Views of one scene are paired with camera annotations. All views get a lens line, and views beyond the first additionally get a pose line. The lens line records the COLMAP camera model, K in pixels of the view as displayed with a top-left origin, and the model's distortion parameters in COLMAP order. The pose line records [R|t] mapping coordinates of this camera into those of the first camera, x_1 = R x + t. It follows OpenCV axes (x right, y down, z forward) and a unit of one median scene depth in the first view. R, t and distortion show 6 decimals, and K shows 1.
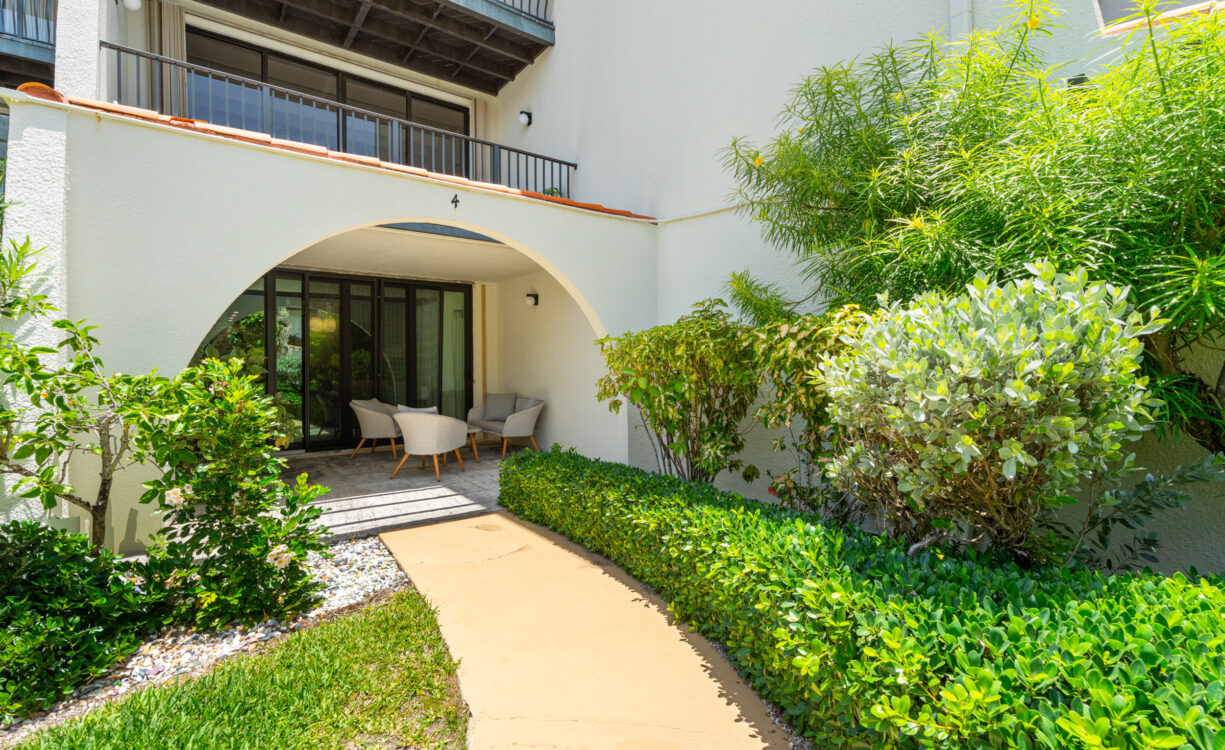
lens RADIAL K [[550.2, 0, 608.6], [0, 550.2, 373.0], [0, 0, 1]] dist [0.004478, 0.000750]
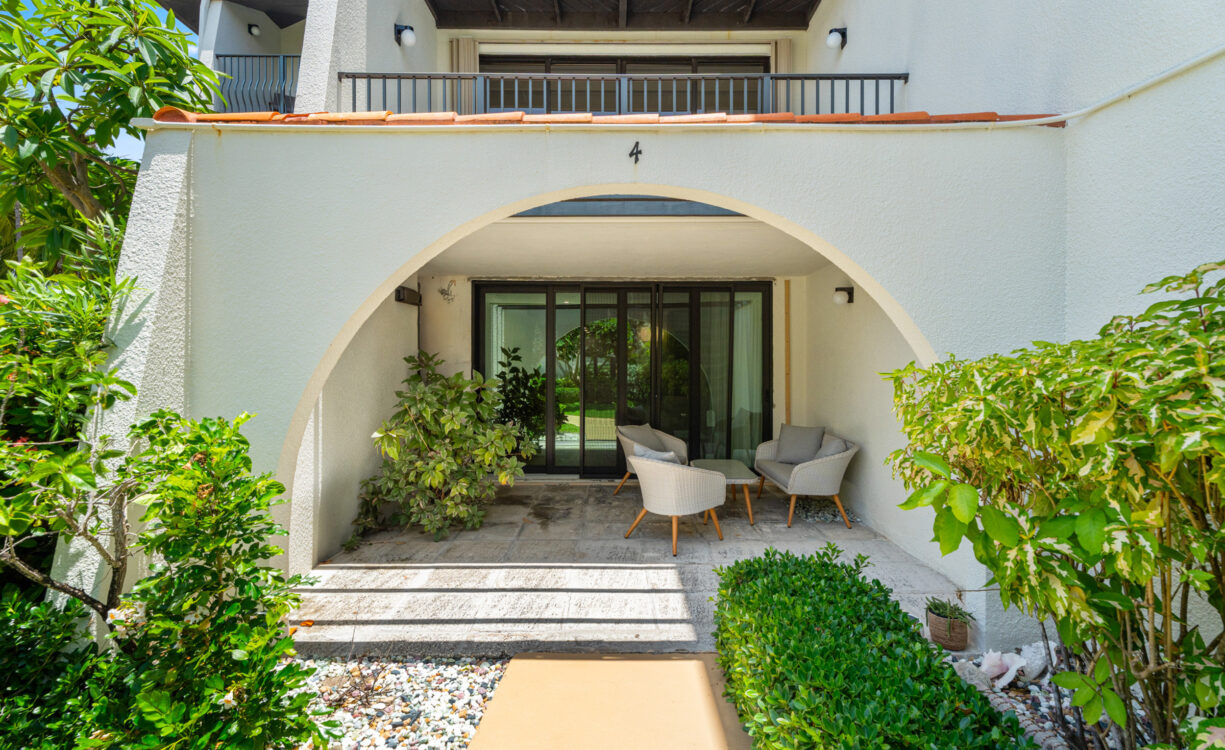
lens RADIAL K [[550.2, 0, 614.5], [0, 550.2, 363.4], [0, 0, 1]] dist [0.004478, 0.000750]
pose [[0.797598, 0.003488, -0.603179, 0.067029], [-0.014049, 0.999819, -0.012795, -0.047107], [0.603026, 0.018680, 0.797503, 0.375384]]
